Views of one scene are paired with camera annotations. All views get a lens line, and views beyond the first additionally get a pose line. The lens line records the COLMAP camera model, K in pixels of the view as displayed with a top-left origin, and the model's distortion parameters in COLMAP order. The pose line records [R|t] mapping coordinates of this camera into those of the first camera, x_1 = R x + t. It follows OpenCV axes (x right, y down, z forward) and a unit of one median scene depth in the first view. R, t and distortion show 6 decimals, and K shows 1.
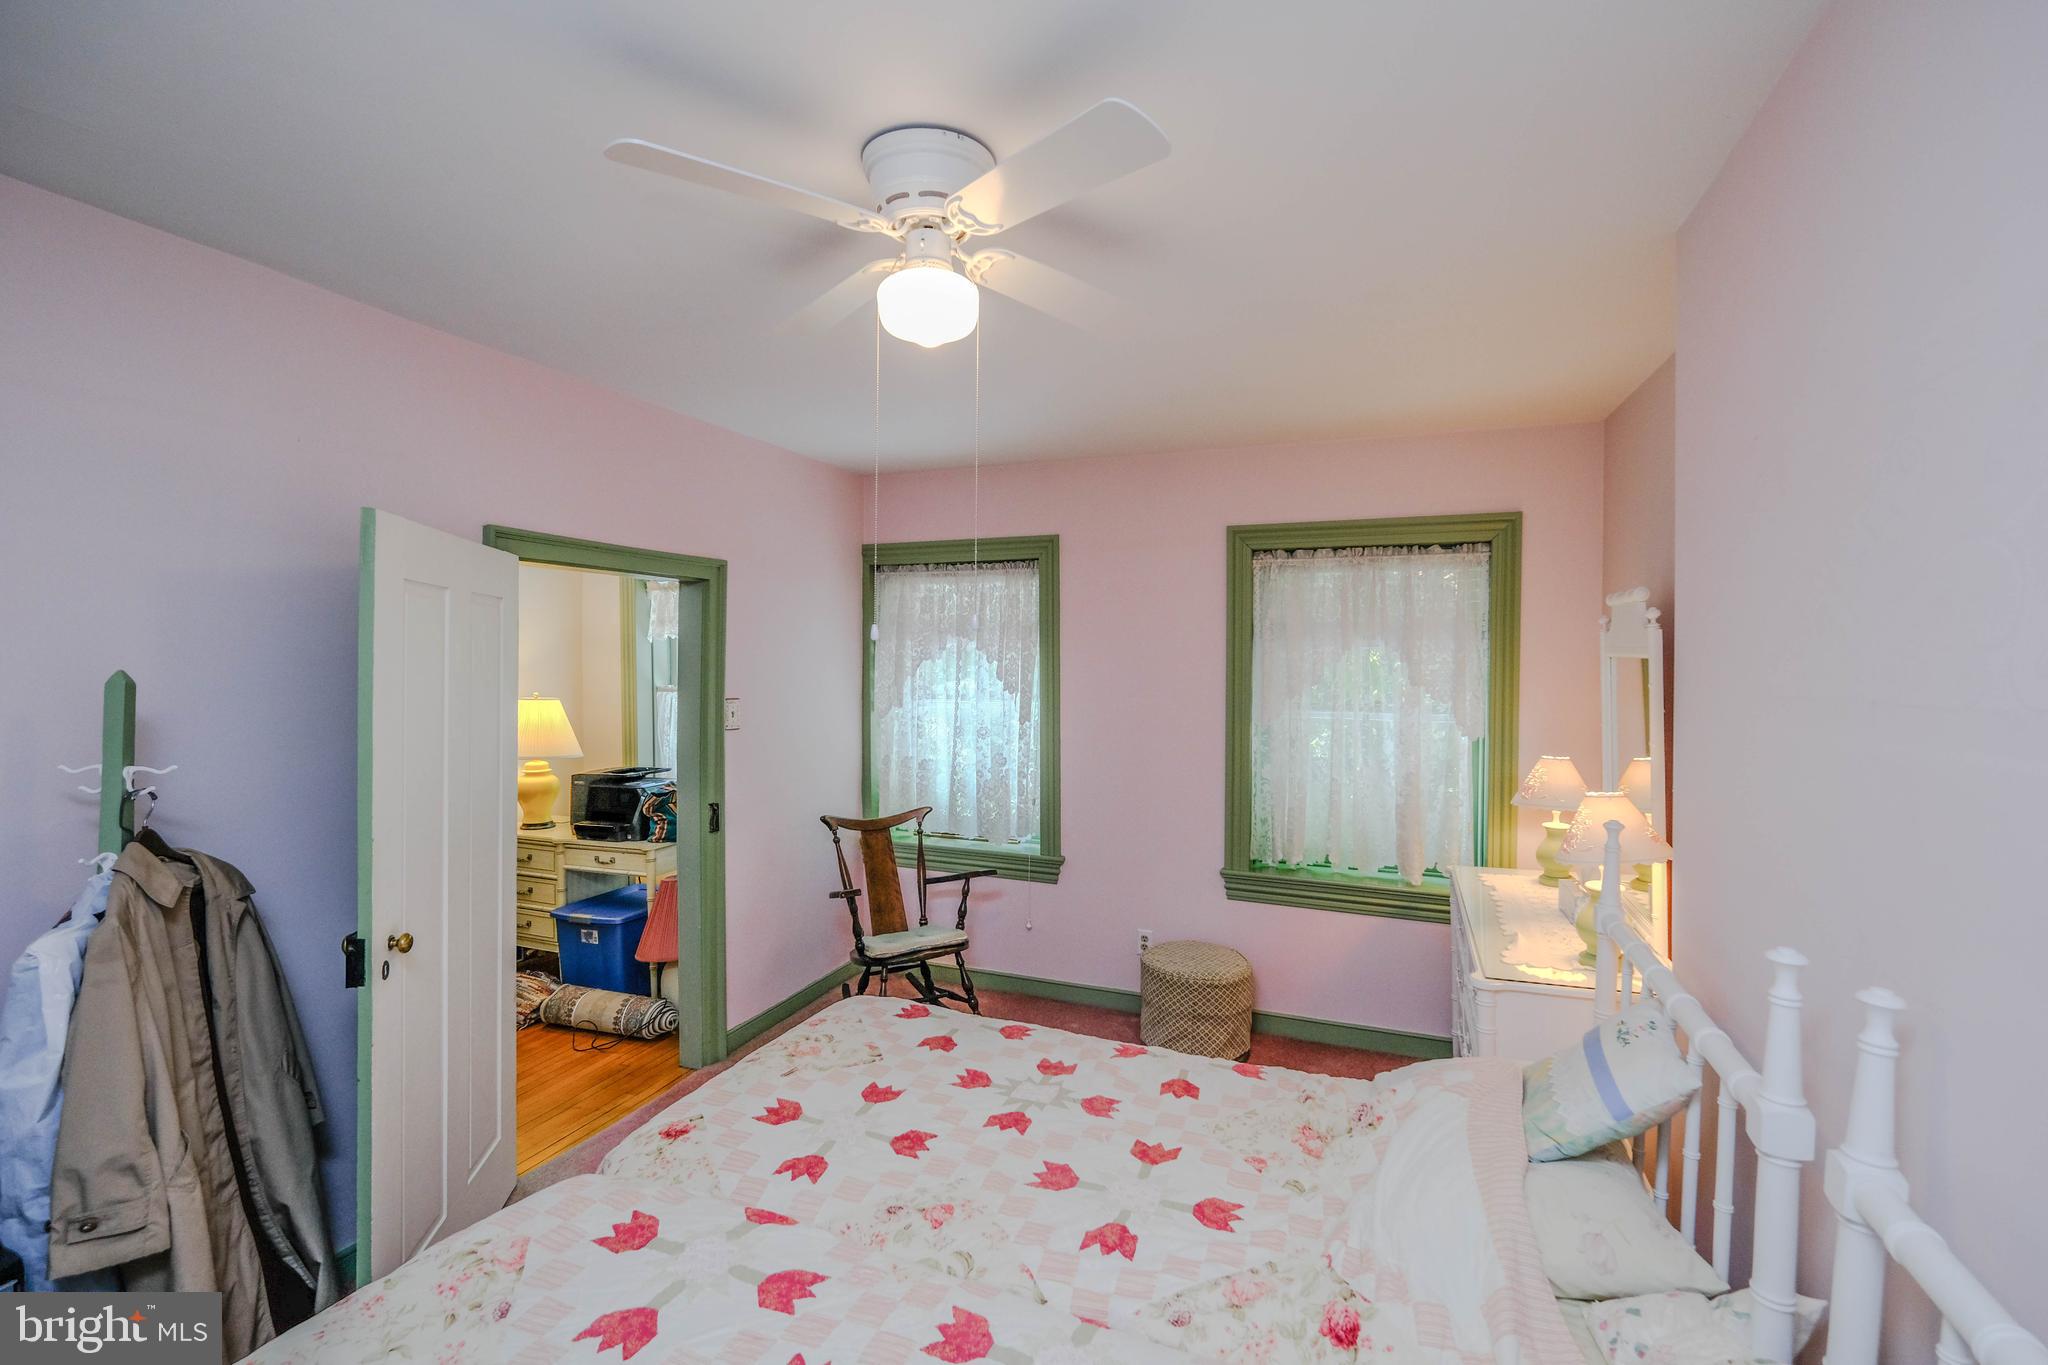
lens RADIAL K [[892.3, 0, 1042.3], [0, 892.3, 679.6], [0, 0, 1]] dist [0.005028, -0.000423]
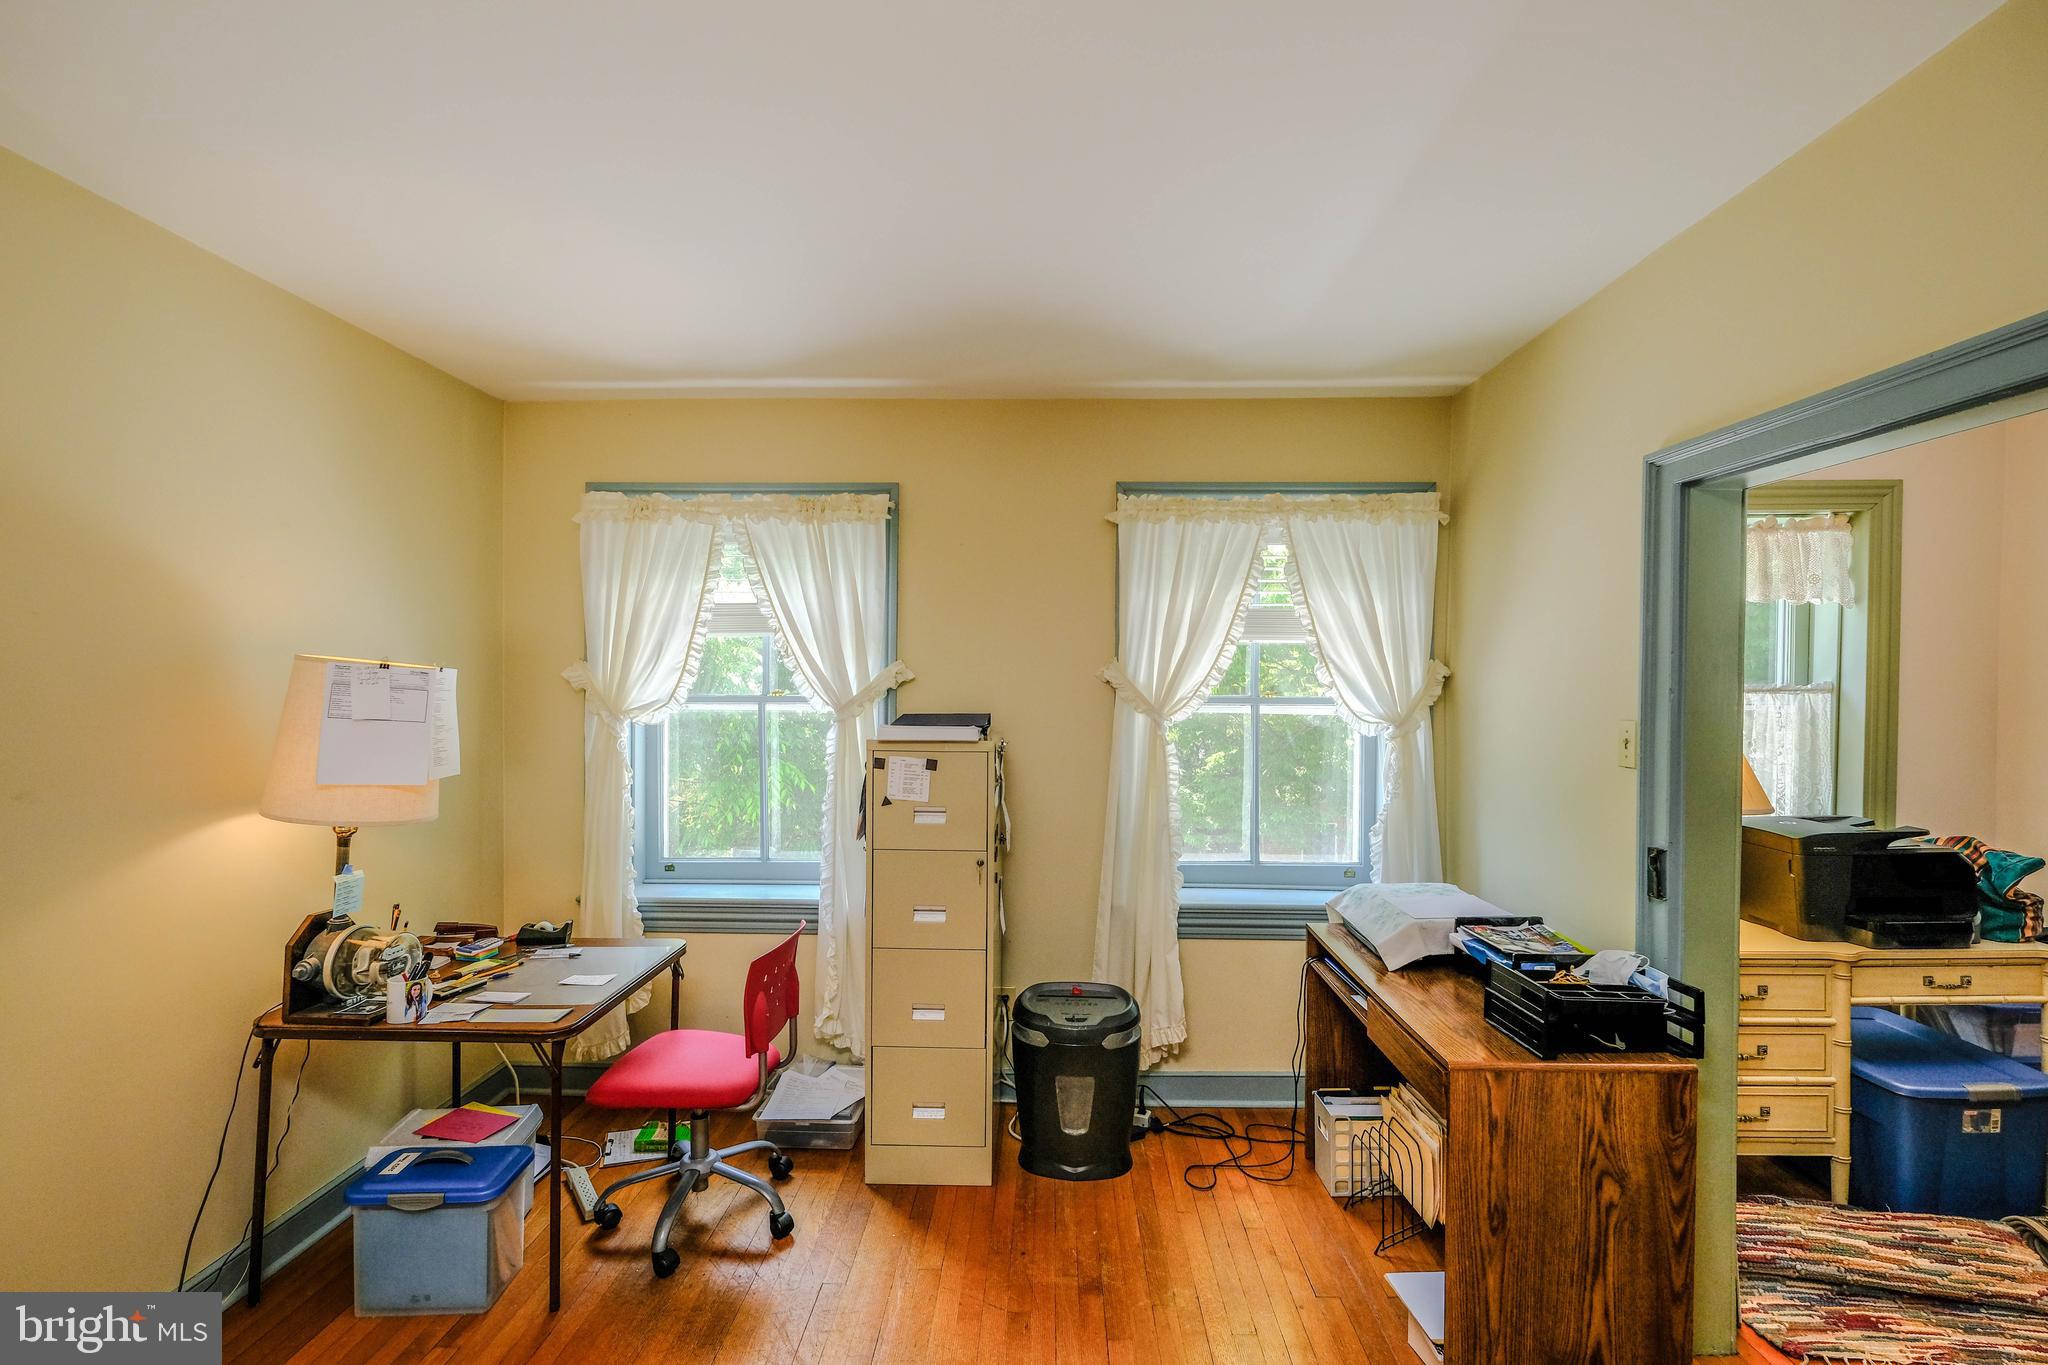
lens RADIAL K [[892.3, 0, 1026.7], [0, 892.3, 687.1], [0, 0, 1]] dist [0.005028, -0.000423]
pose [[0.932951, -0.002481, 0.359995, -1.249113], [0.007930, 0.999875, -0.013662, 0.014319], [-0.359916, 0.015600, 0.932854, 0.666884]]
